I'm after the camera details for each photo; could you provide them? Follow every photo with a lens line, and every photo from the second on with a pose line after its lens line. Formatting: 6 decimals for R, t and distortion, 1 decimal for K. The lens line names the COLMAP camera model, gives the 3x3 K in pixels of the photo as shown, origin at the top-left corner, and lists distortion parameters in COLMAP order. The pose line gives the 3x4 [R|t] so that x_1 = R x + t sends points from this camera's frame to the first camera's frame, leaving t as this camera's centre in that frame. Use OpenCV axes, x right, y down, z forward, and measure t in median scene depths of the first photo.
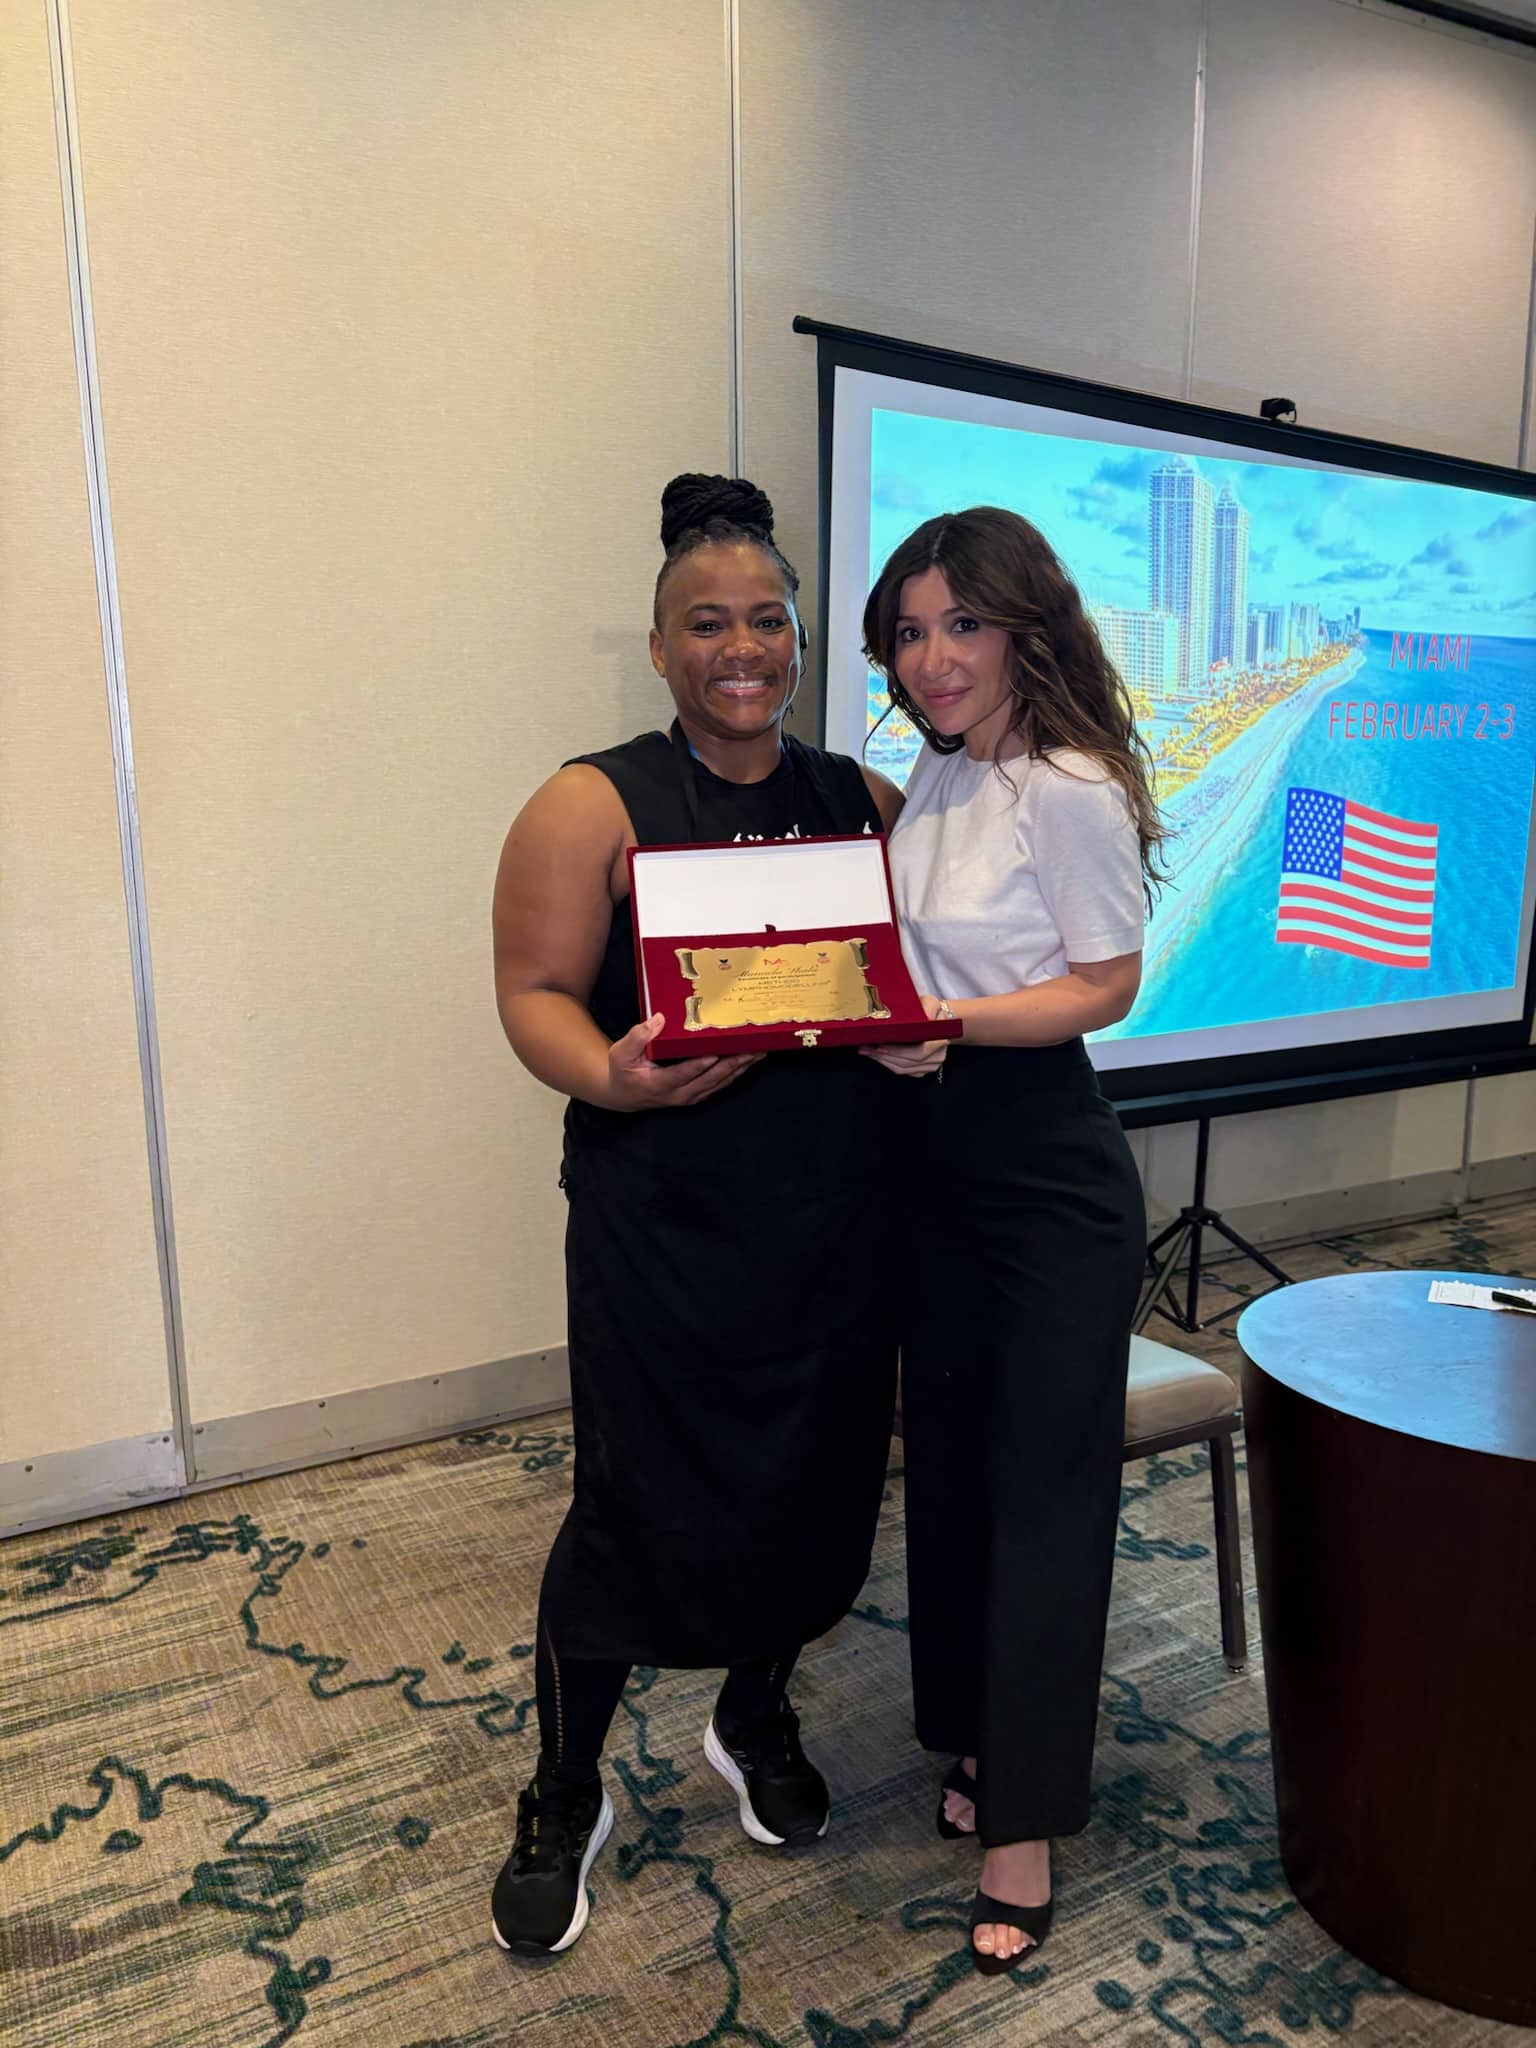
lens RADIAL K [[1552.2, 0, 776.4], [0, 1552.2, 1024.4], [0, 0, 1]] dist [0.022462, -0.011784]
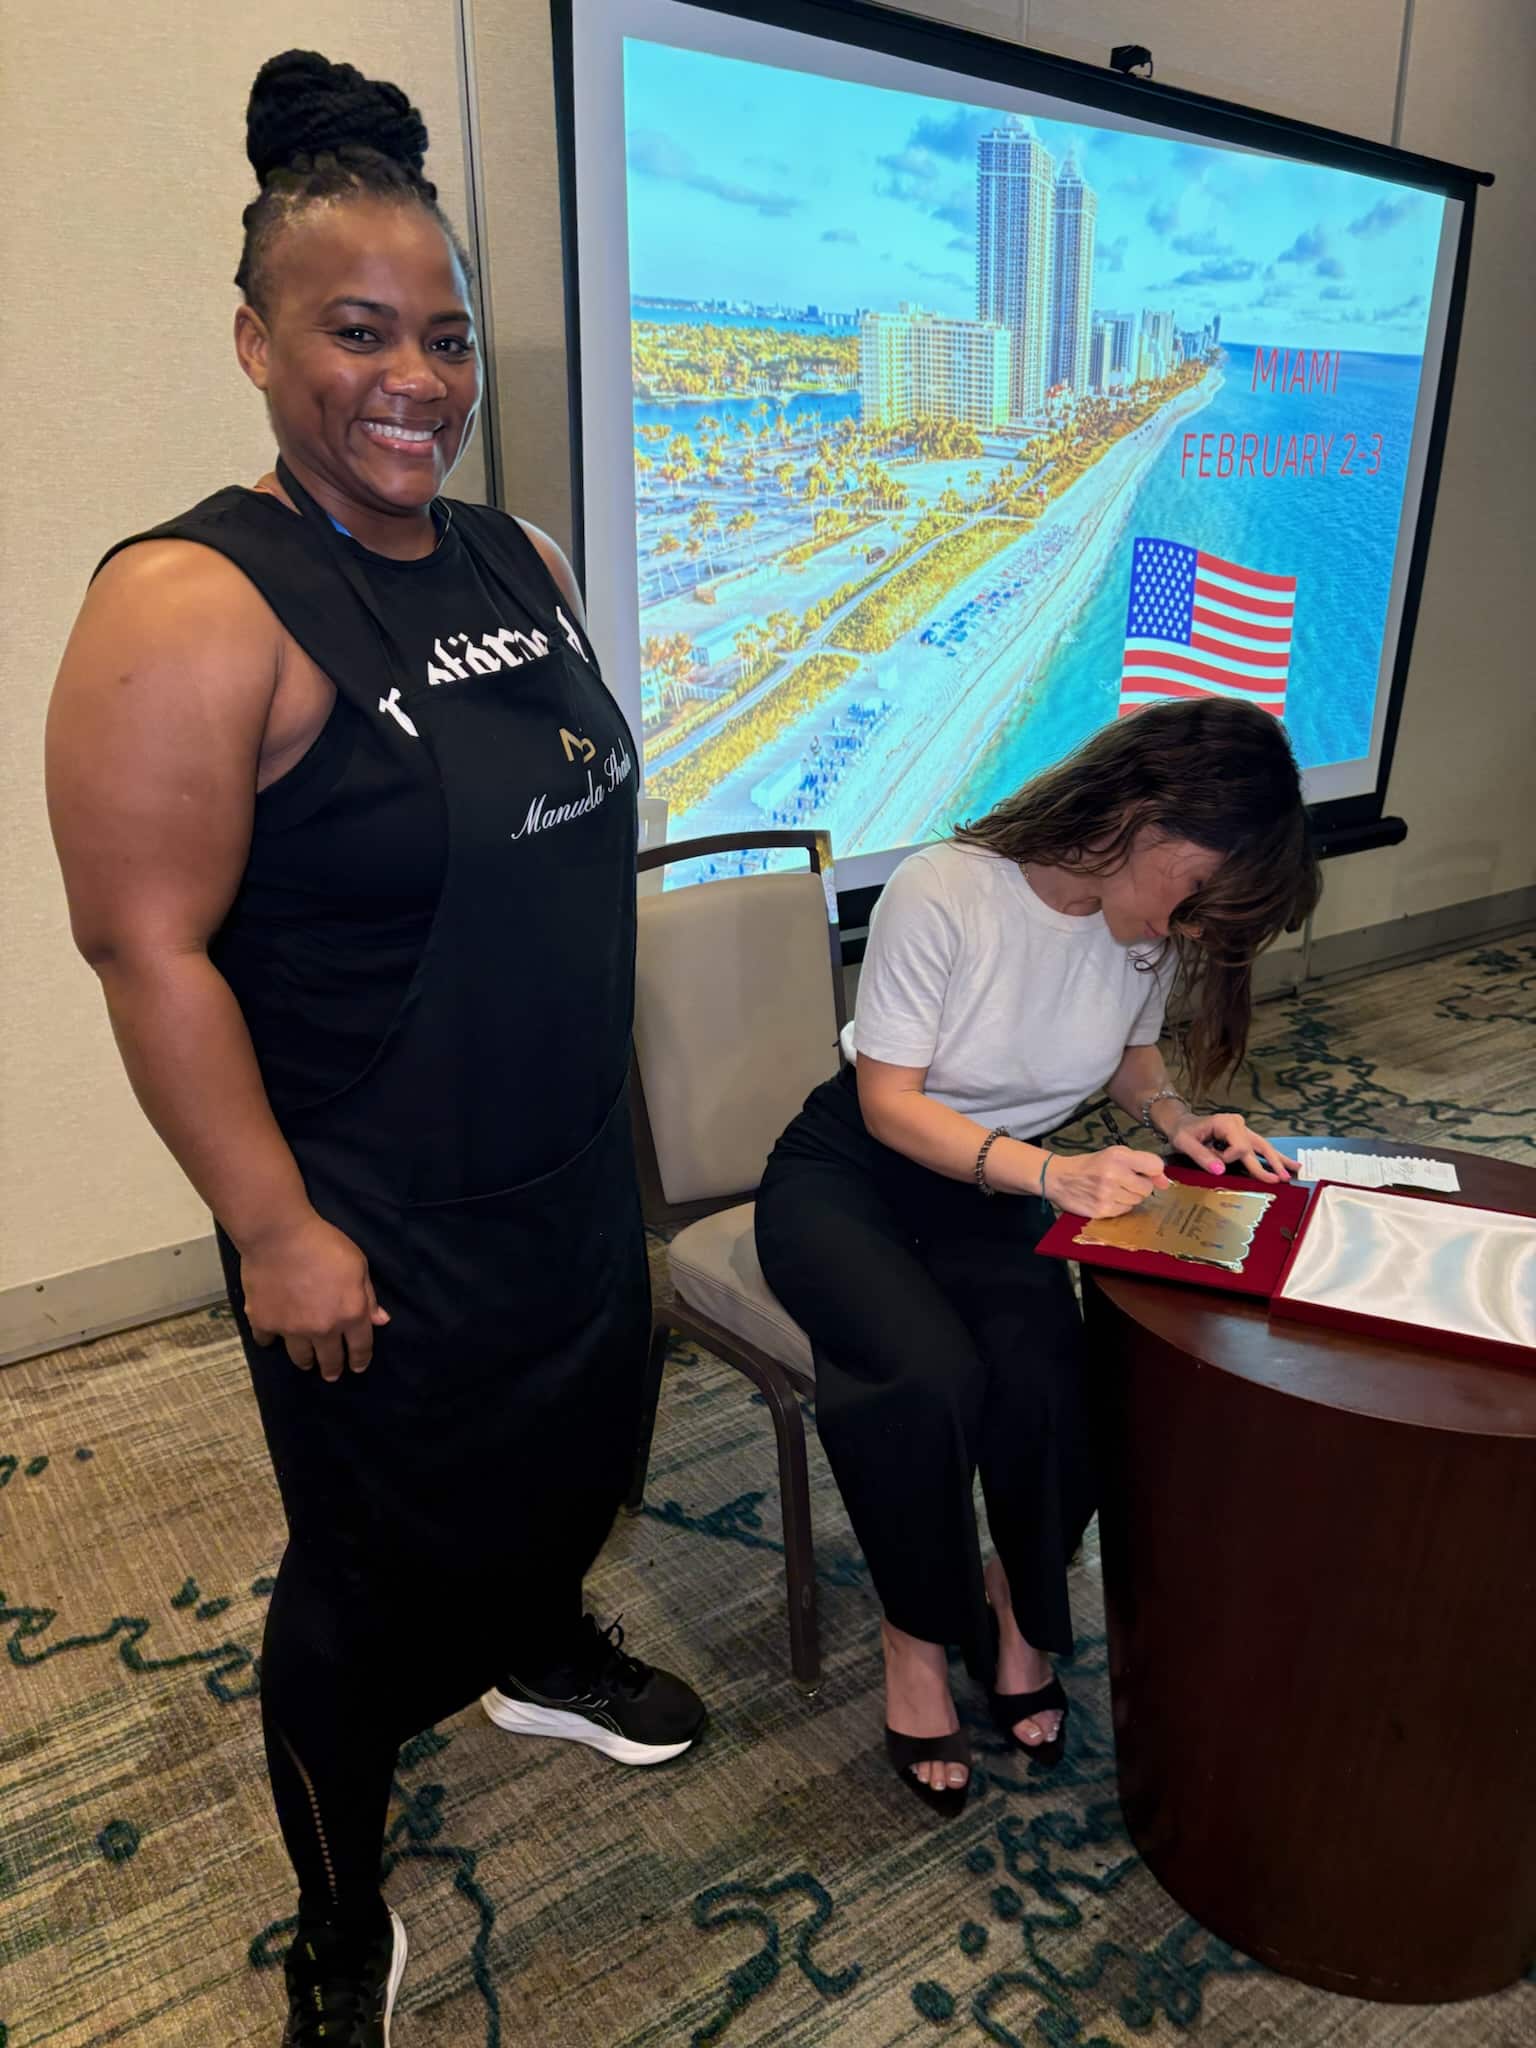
lens RADIAL K [[1552.2, 0, 757.9], [0, 1552.2, 1022.8], [0, 0, 1]] dist [0.022462, -0.011784]
pose [[0.995318, -0.038521, 0.088642, 0.039021], [0.024022, 0.986959, 0.159169, -0.033999], [-0.093618, -0.156295, 0.983264, 0.149694]]
